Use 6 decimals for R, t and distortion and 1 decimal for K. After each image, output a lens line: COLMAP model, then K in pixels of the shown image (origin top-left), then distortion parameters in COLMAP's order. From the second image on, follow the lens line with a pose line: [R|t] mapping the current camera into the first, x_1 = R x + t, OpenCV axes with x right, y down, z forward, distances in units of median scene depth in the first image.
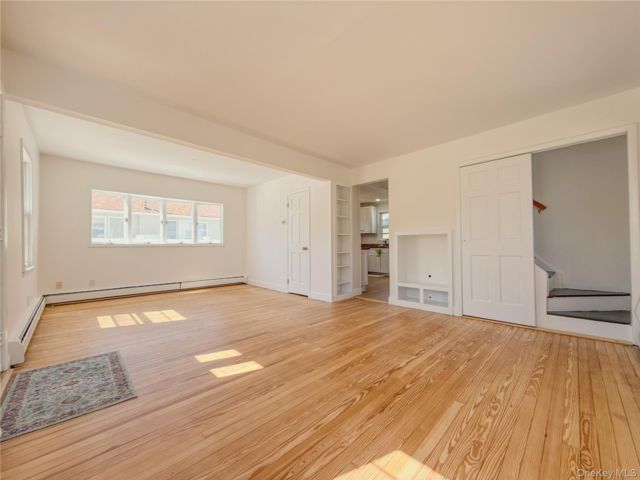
lens RADIAL K [[255.2, 0, 320.0], [0, 255.2, 240.0], [0, 0, 1]] dist [-0.000079, 0.000074]
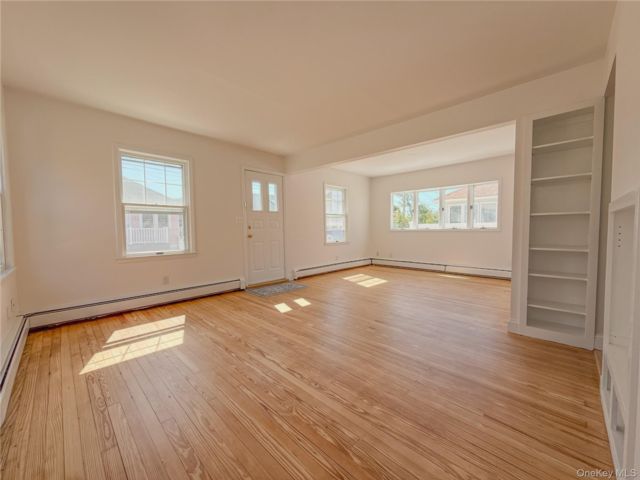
lens RADIAL K [[255.2, 0, 320.0], [0, 255.2, 240.0], [0, 0, 1]] dist [-0.000079, 0.000074]
pose [[0.020230, 0.049050, -0.998591, 1.271218], [0.029114, 0.998343, 0.049628, -0.019124], [0.999371, -0.030077, 0.018768, 1.155997]]
